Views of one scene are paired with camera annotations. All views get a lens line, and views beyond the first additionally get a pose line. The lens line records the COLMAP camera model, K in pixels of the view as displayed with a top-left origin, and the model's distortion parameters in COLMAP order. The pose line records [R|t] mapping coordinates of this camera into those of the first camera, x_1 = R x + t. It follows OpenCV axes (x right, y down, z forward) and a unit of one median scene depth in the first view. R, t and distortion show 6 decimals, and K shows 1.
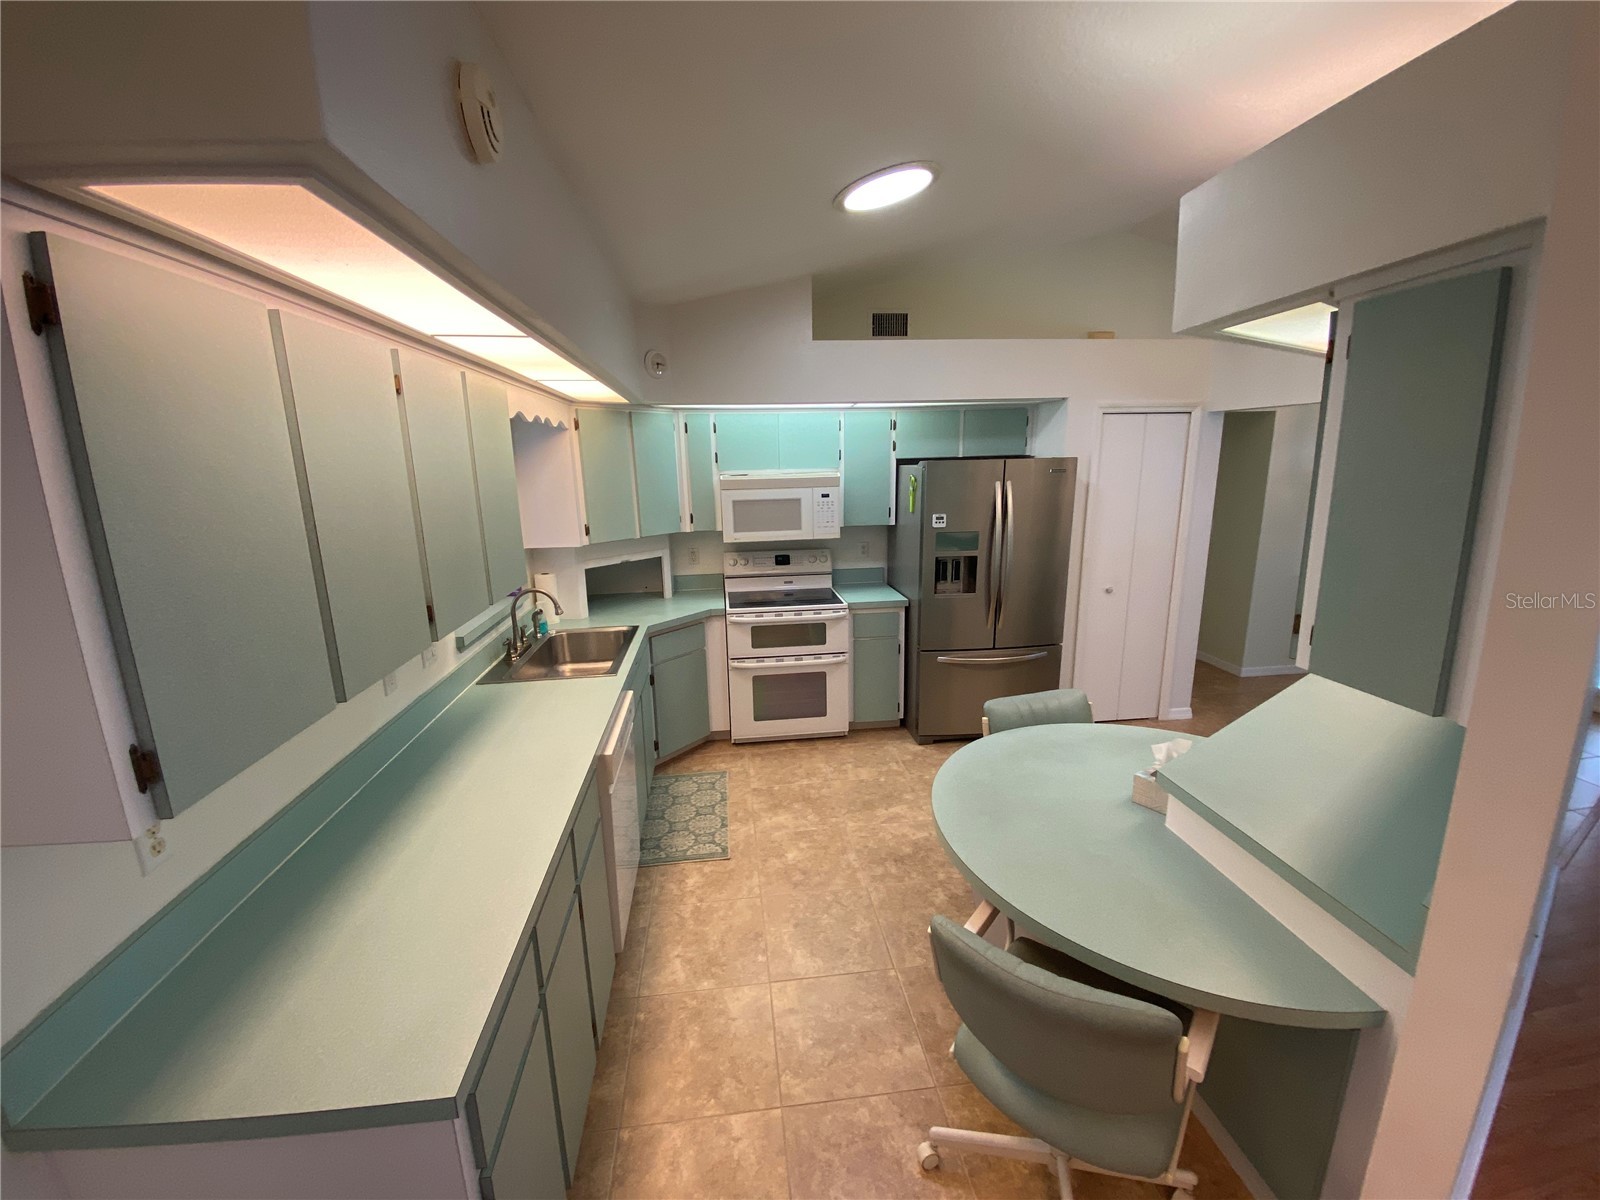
lens RADIAL K [[642.4, 0, 792.0], [0, 642.4, 598.8], [0, 0, 1]] dist [0.047557, -0.040782]
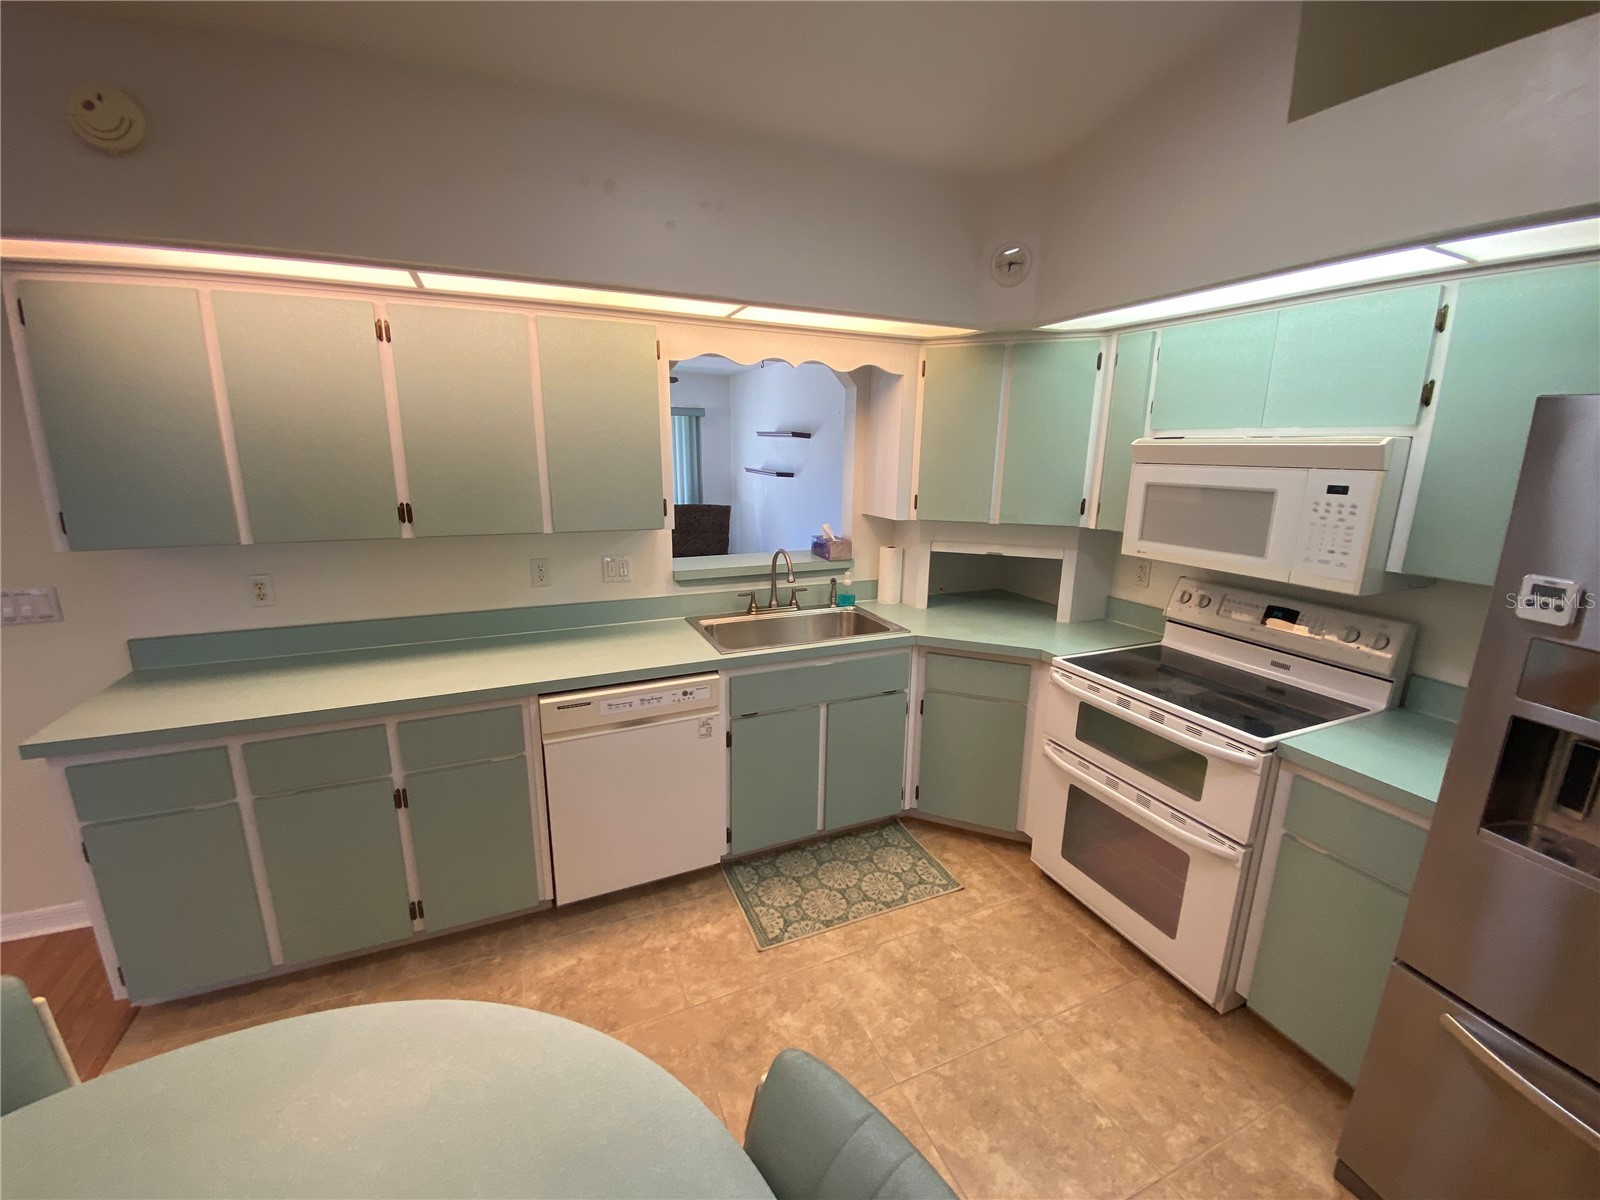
lens RADIAL K [[642.4, 0, 792.0], [0, 642.4, 598.8], [0, 0, 1]] dist [0.047557, -0.040782]
pose [[0.287280, 0.242512, -0.926638, 0.378017], [-0.221960, 0.957940, 0.181892, -0.092979], [0.931775, 0.153423, 0.329025, 0.553908]]
